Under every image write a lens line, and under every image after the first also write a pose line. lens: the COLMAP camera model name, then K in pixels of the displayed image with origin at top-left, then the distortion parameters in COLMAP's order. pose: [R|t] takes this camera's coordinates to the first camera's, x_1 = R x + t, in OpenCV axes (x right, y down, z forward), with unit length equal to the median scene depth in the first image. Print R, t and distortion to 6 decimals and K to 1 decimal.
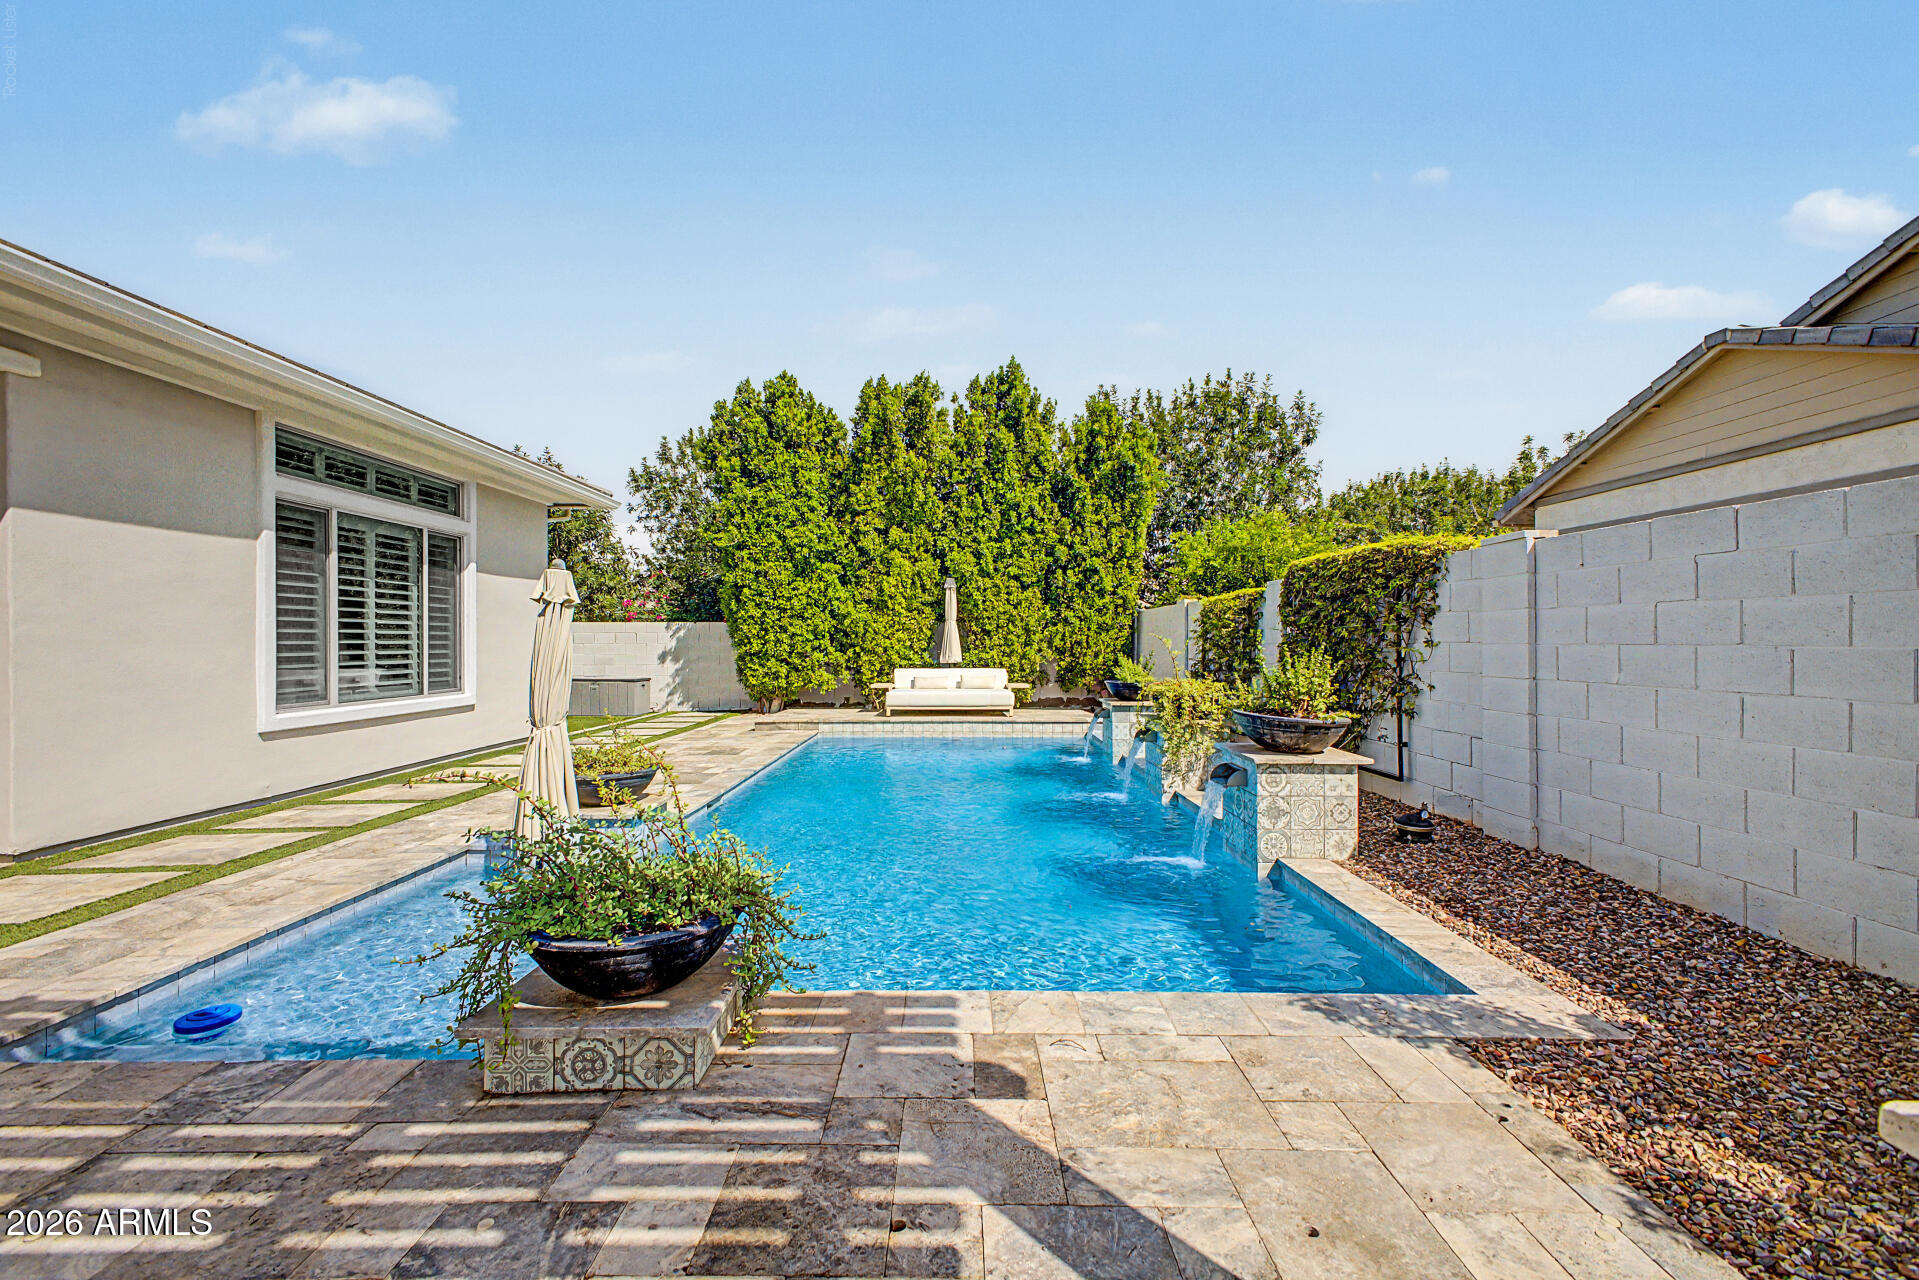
lens RADIAL K [[756.6, 0, 954.1], [0, 756.6, 640.7], [0, 0, 1]] dist [-0.000419, 0.000569]
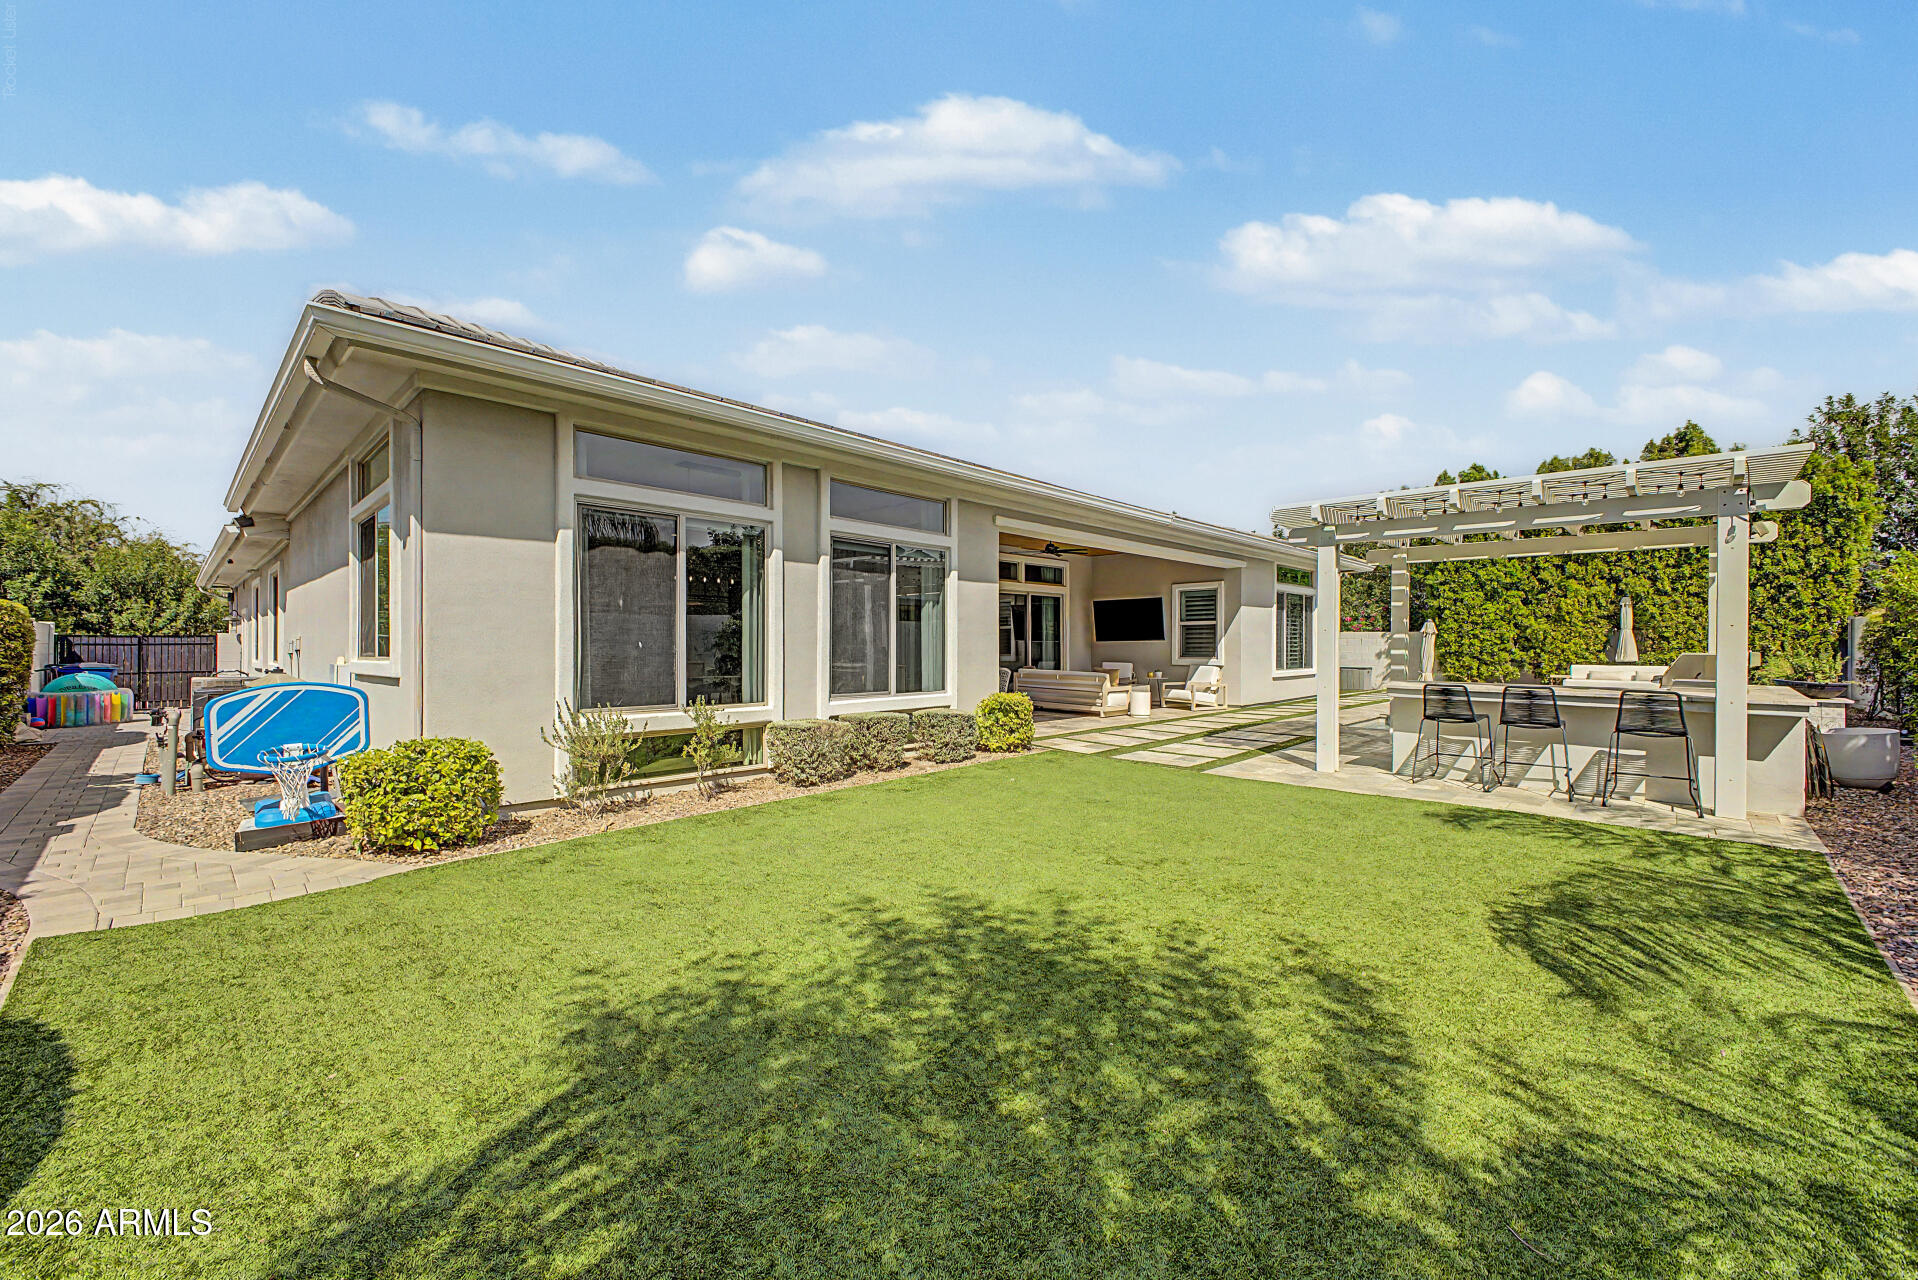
lens RADIAL K [[756.2, 0, 949.6], [0, 756.2, 632.0], [0, 0, 1]] dist [-0.000419, 0.000569]
pose [[0.725610, -0.005620, -0.688083, 0.046725], [-0.001579, 0.999950, -0.009833, -0.007150], [0.688104, 0.008221, 0.725565, -0.773649]]
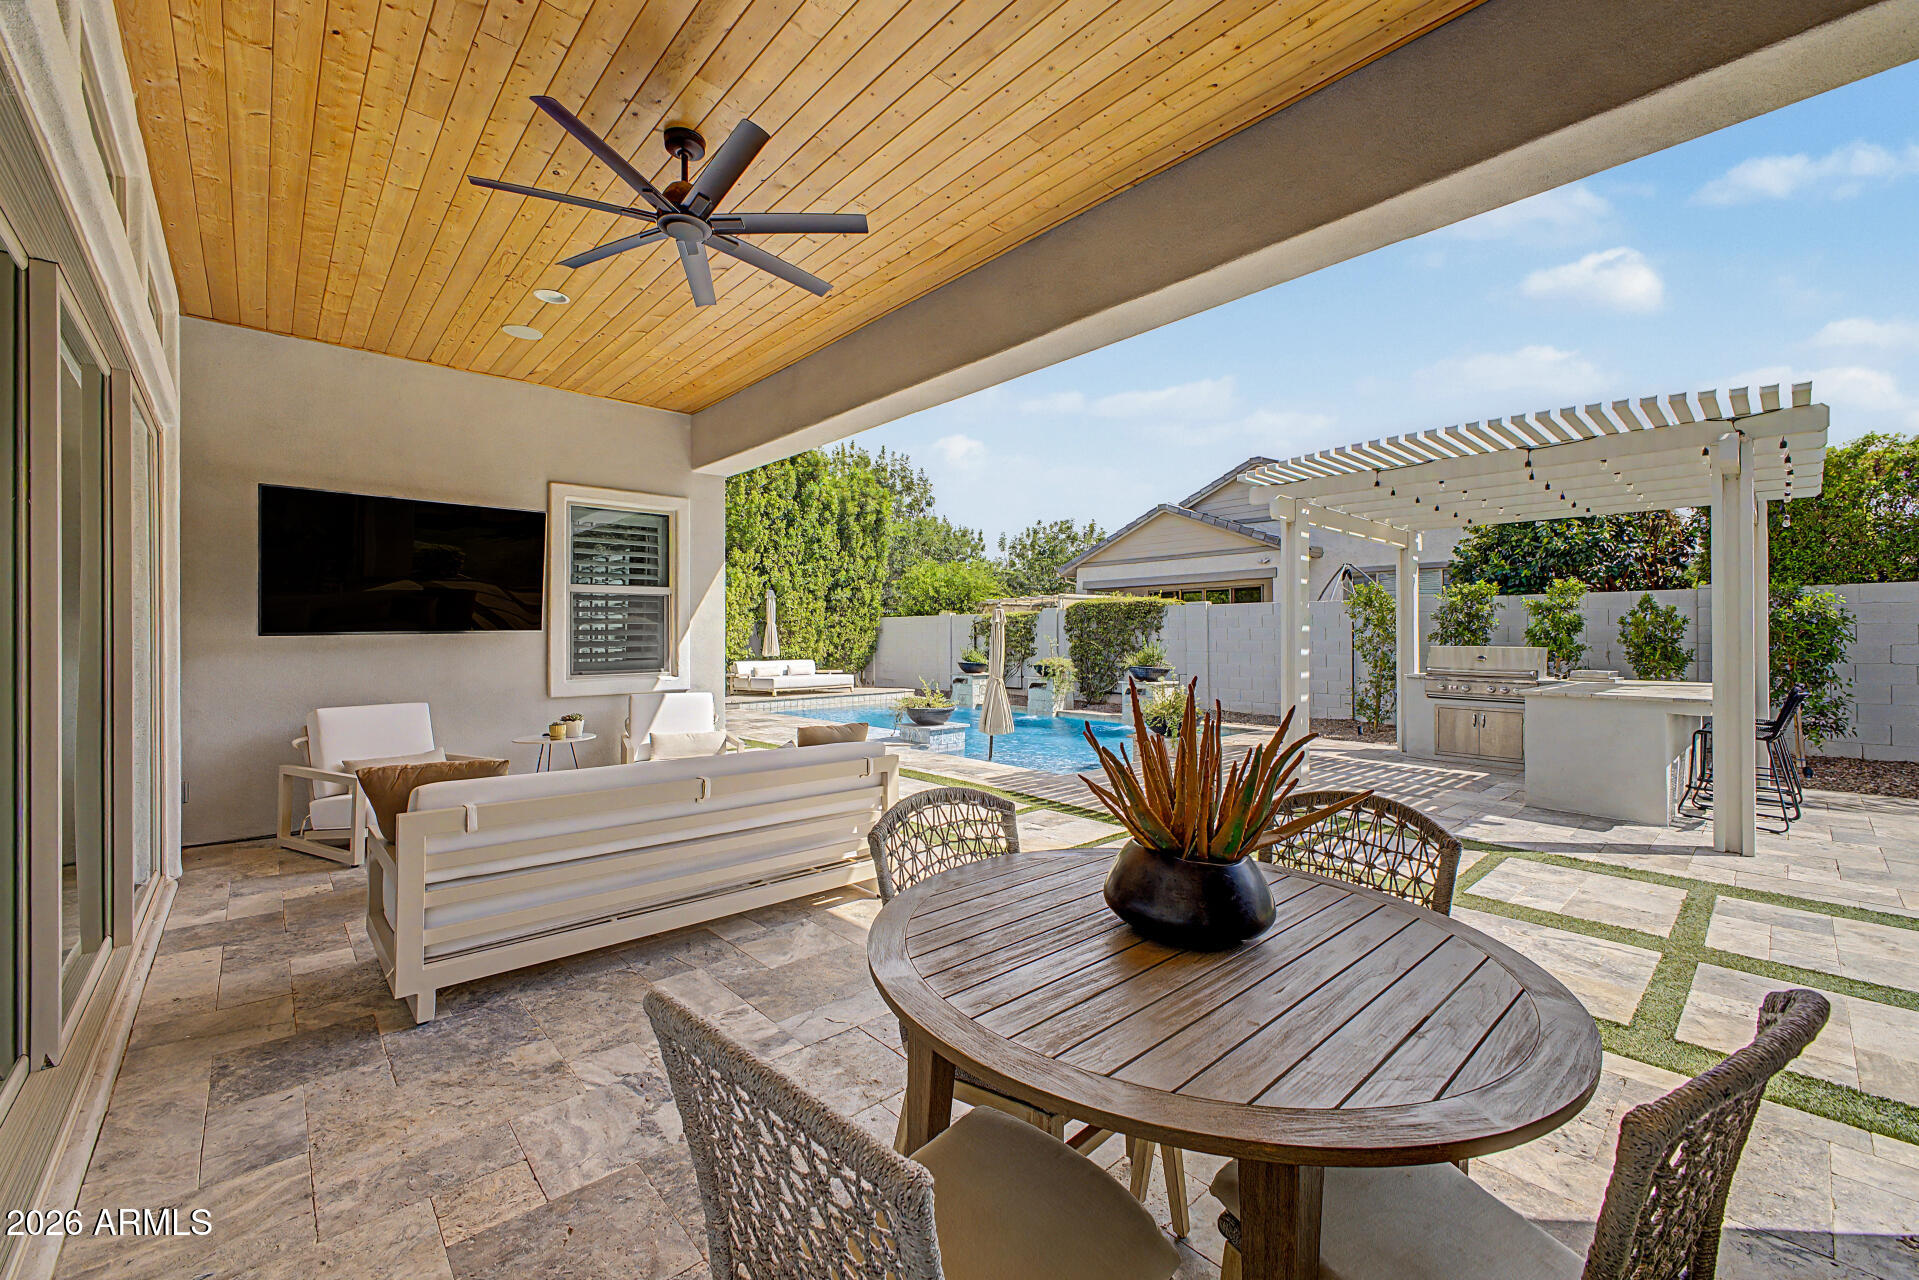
lens RADIAL K [[756.6, 0, 959.6], [0, 756.6, 635.7], [0, 0, 1]] dist [-0.000419, 0.000569]
pose [[0.726505, -0.000269, 0.687161, -0.660202], [0.001482, 0.999998, -0.001176, -0.003198], [-0.687160, 0.001873, 0.726504, -0.160071]]
